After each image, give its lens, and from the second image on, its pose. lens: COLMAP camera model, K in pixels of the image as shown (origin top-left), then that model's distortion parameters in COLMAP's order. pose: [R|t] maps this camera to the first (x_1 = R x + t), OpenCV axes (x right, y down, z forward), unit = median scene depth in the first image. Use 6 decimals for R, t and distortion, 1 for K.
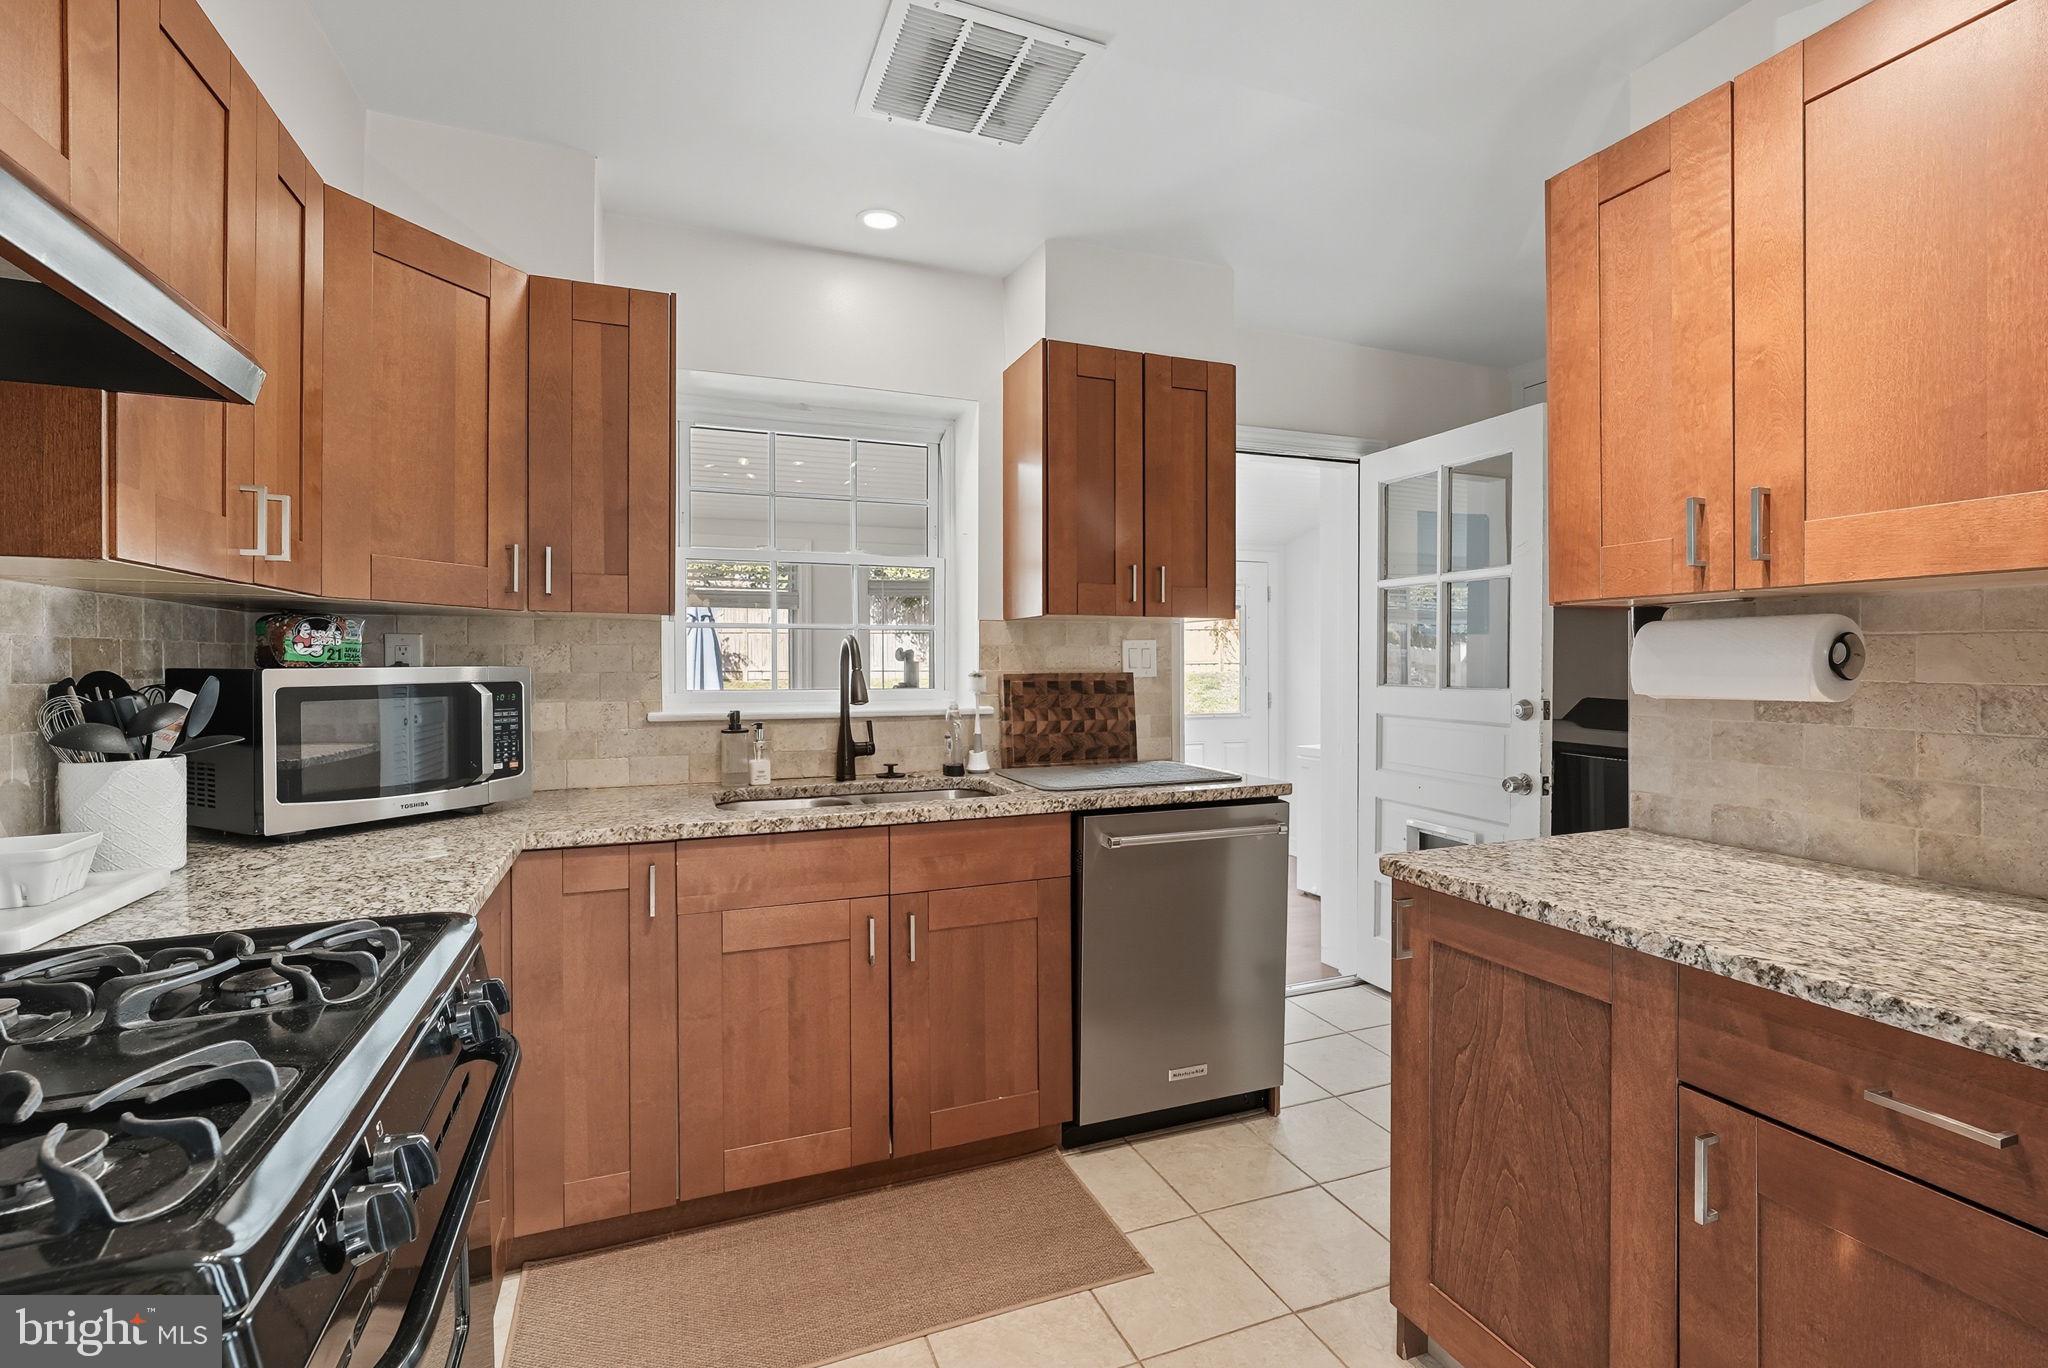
lens RADIAL K [[927.6, 0, 1023.8], [0, 927.6, 668.1], [0, 0, 1]] dist [-0.002020, -0.000219]
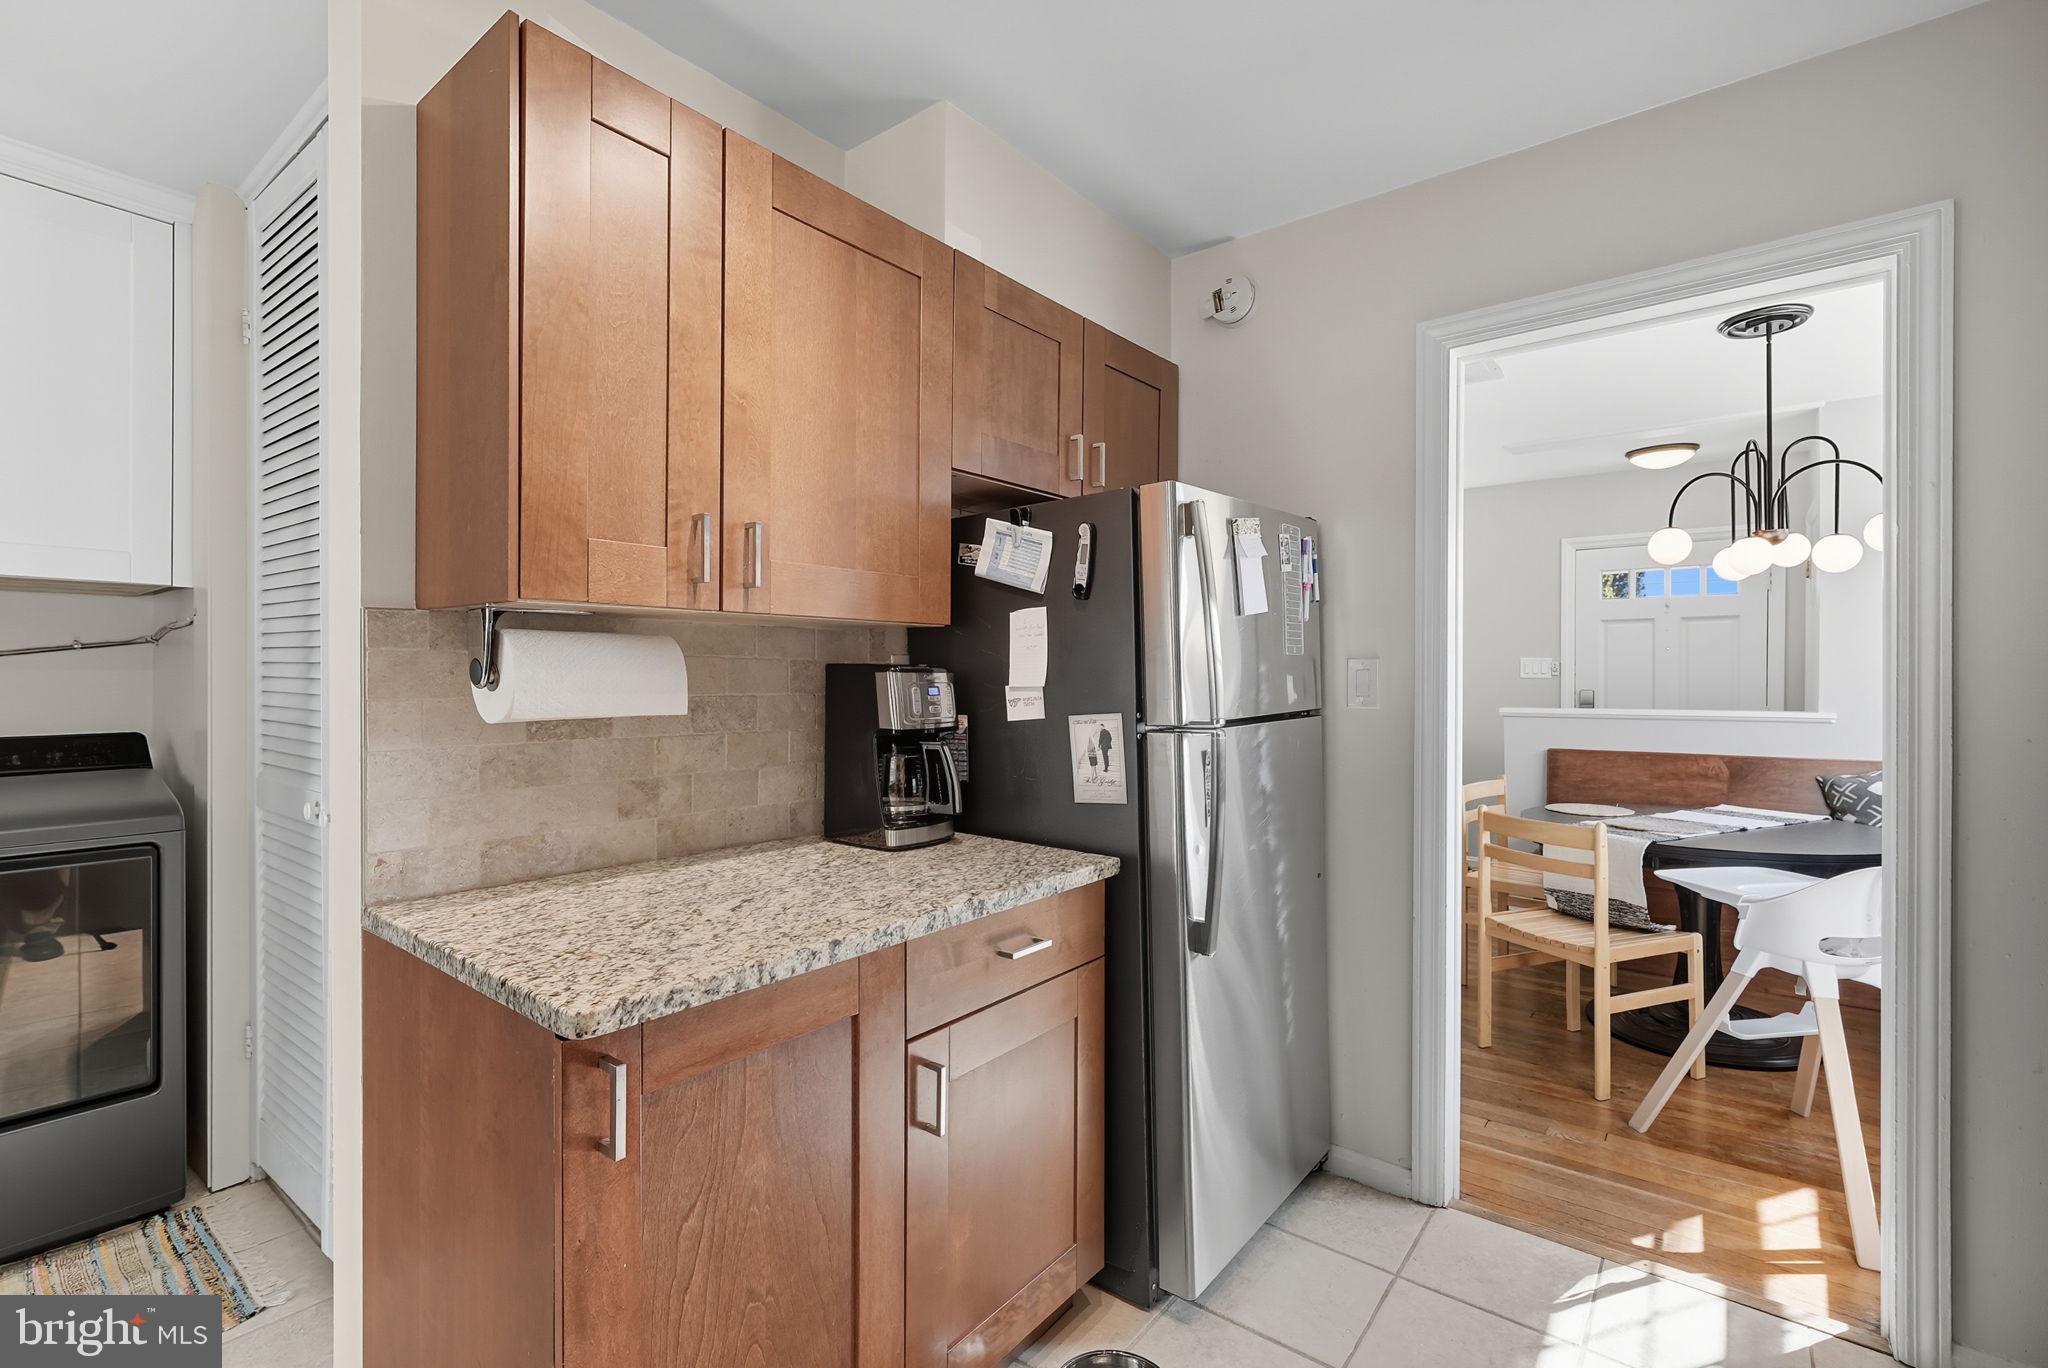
lens RADIAL K [[927.6, 0, 1013.2], [0, 927.6, 677.4], [0, 0, 1]] dist [-0.002020, -0.000219]
pose [[-0.510193, -0.002742, 0.860056, -0.290428], [0.001506, 0.999991, 0.004081, -0.012002], [-0.860059, 0.003377, -0.510184, 1.186663]]
